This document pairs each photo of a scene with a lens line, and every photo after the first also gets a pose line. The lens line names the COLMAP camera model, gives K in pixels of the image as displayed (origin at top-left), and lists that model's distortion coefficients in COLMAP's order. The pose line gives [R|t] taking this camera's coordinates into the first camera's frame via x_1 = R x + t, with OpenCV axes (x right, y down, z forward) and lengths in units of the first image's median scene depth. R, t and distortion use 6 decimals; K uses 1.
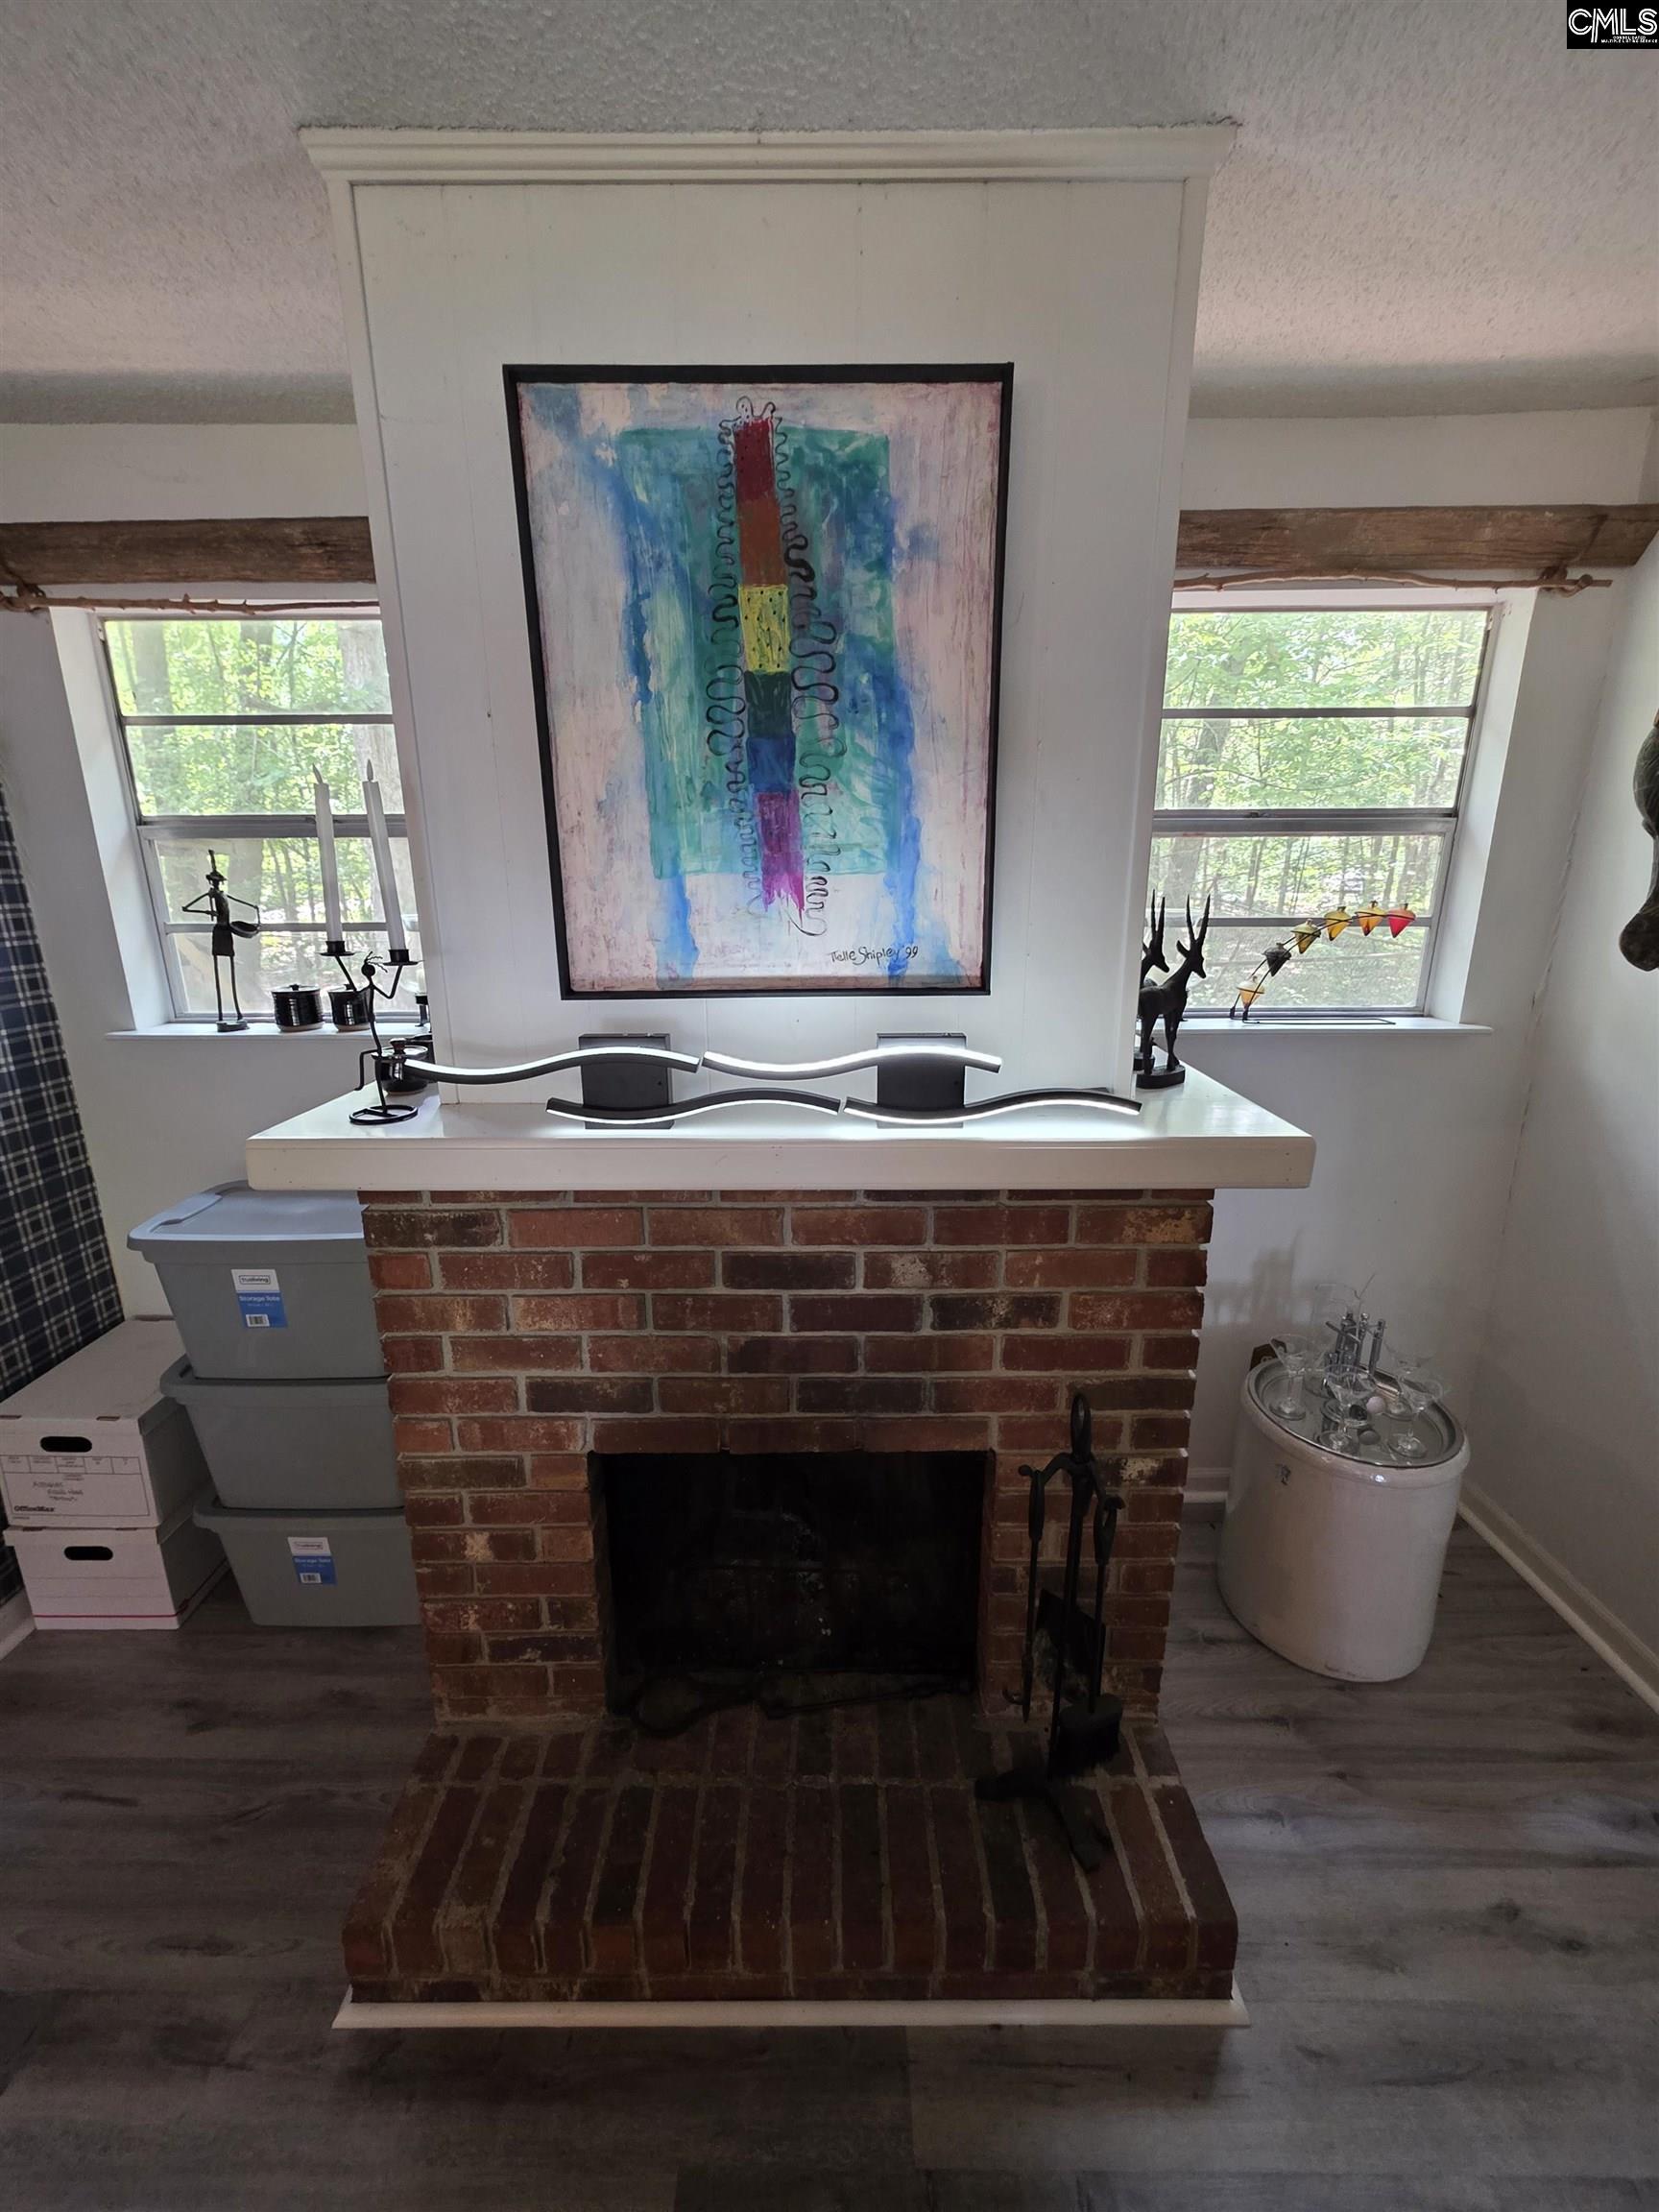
lens RADIAL K [[884.4, 0, 824.9], [0, 884.4, 1103.3], [0, 0, 1]] dist [0.002431, -0.000092]
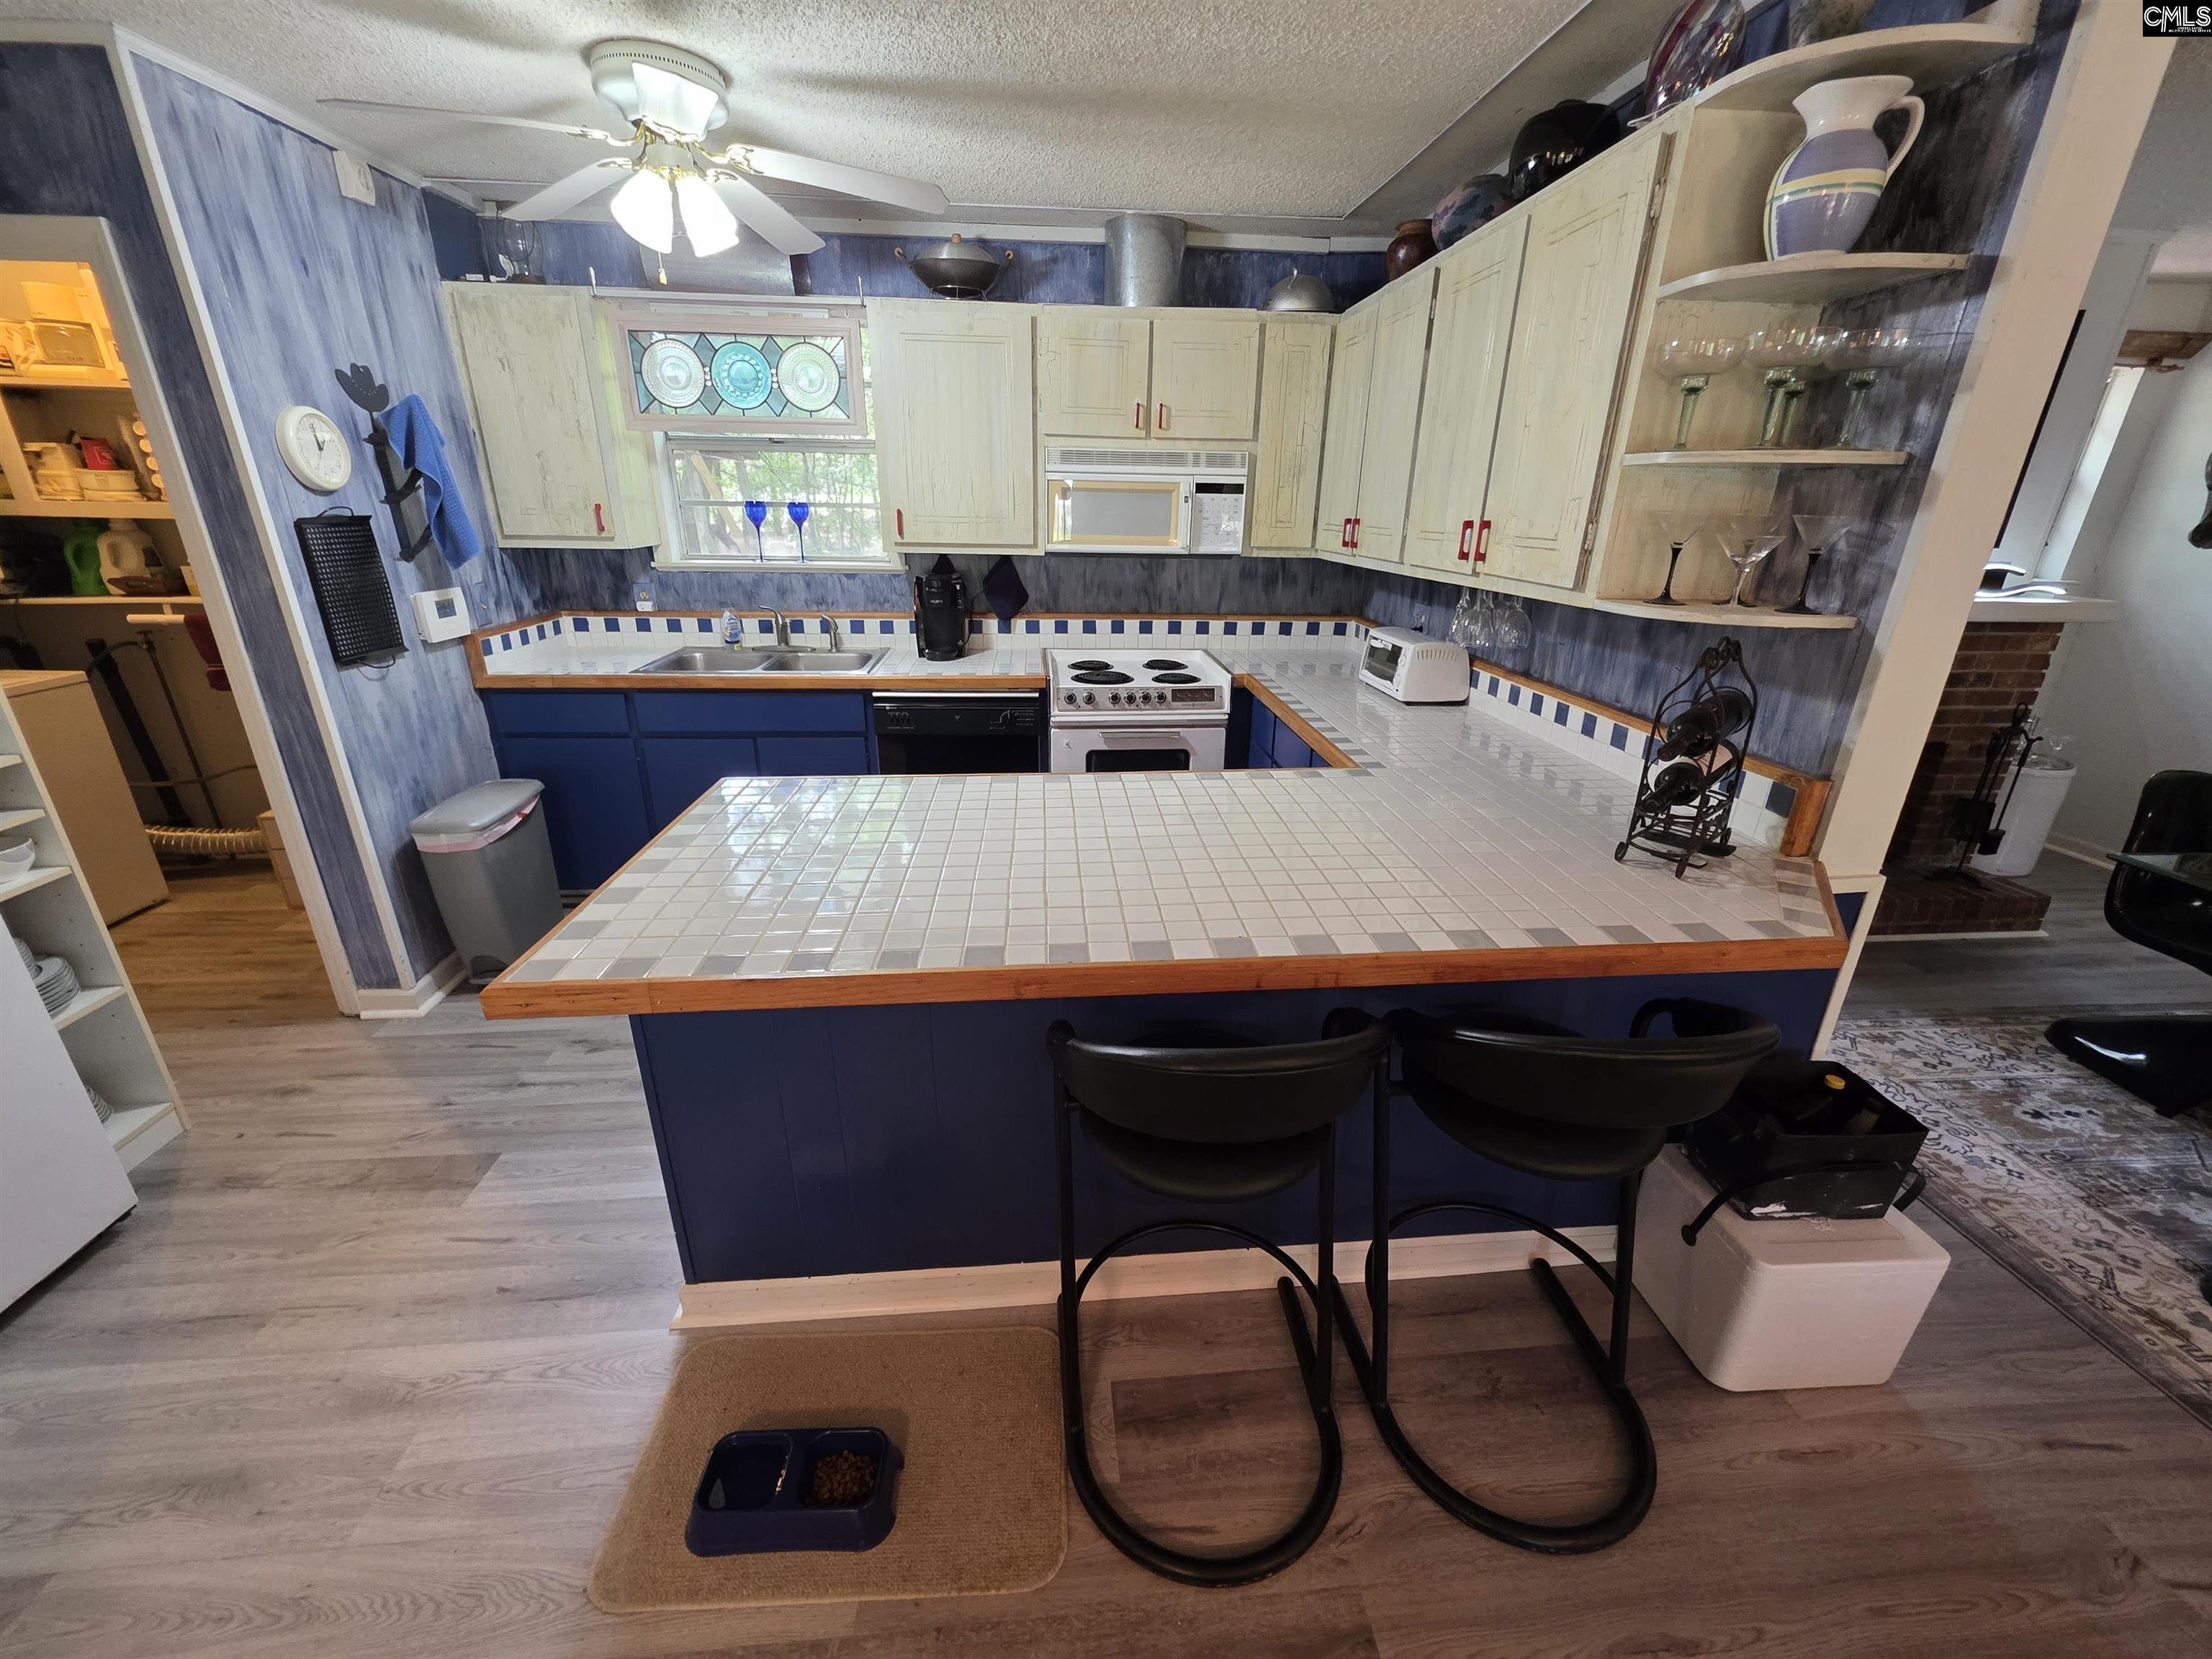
lens RADIAL K [[884.4, 0, 1112.4], [0, 884.4, 827.9], [0, 0, 1]] dist [0.002431, -0.000092]
pose [[0.995396, -0.008976, 0.095426, -2.521719], [-0.001567, 0.993949, 0.109830, 0.387732], [-0.095834, -0.109474, 0.989359, -1.330769]]
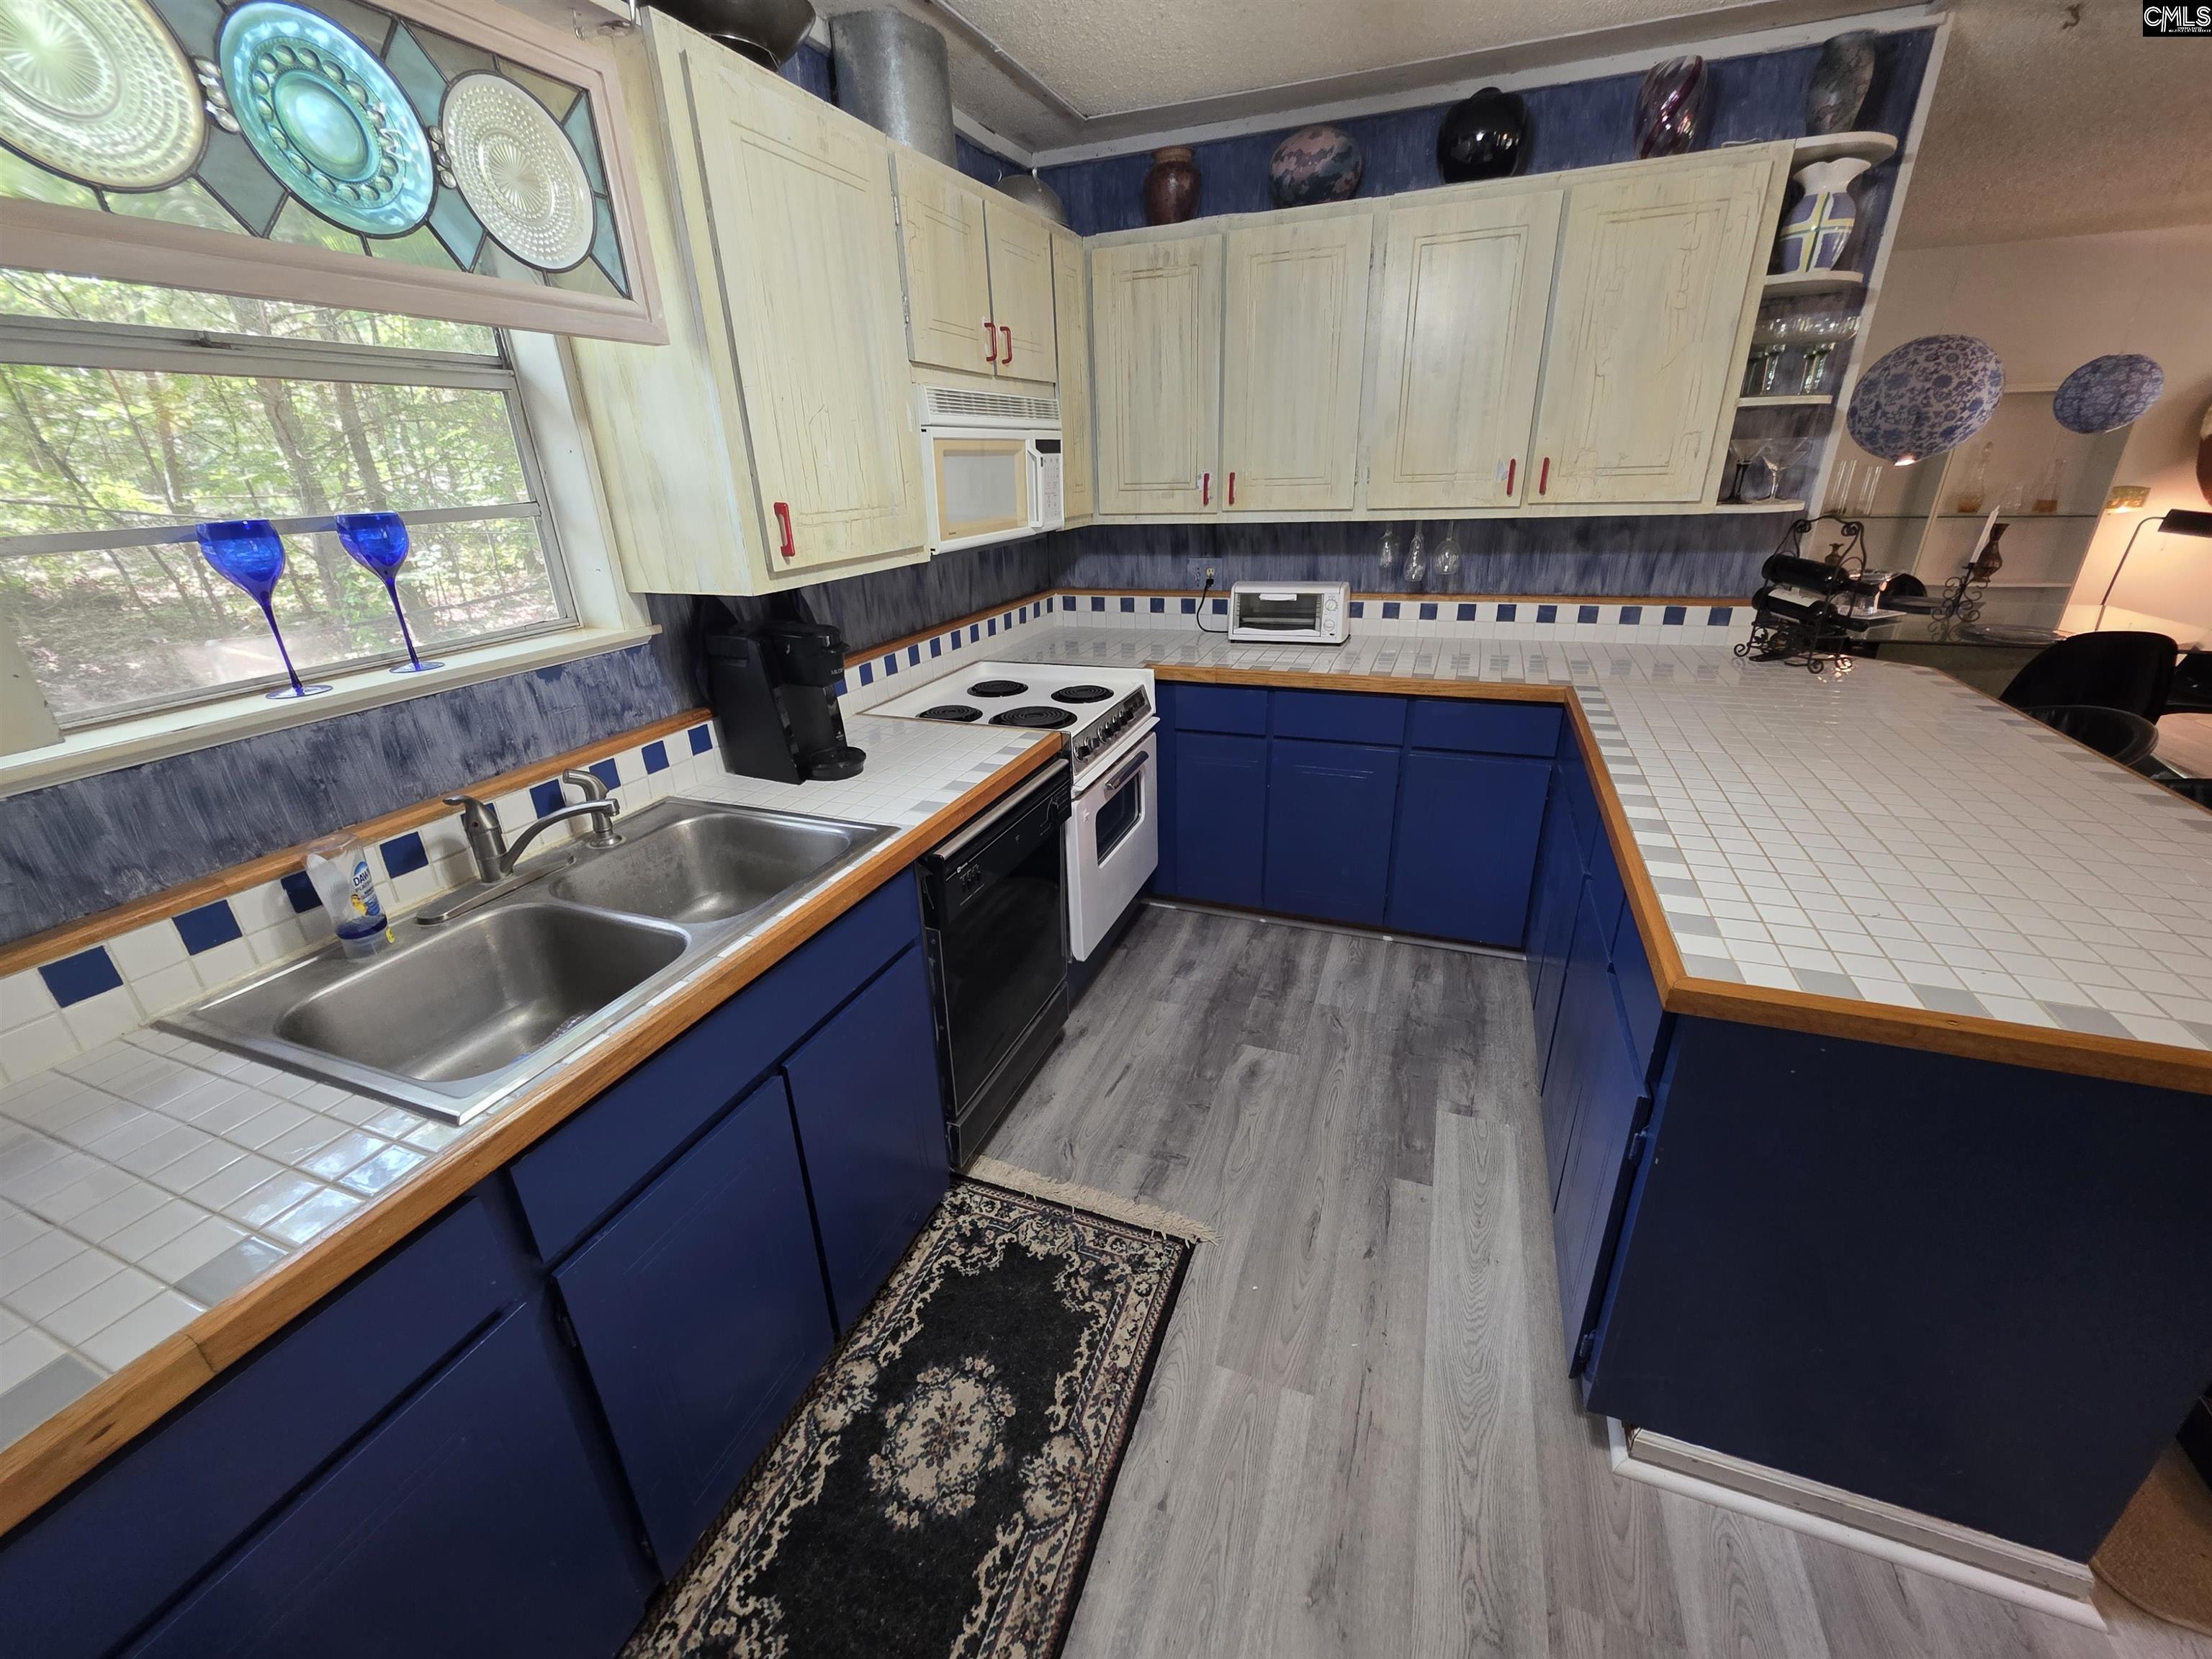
lens RADIAL K [[884.4, 0, 1108.0], [0, 884.4, 826.4], [0, 0, 1]] dist [0.002431, -0.000092]
pose [[0.347883, -0.364941, 0.863594, -3.915491], [0.258272, 0.922793, 0.285917, -0.044408], [-0.901262, 0.123577, 0.415278, 0.401755]]
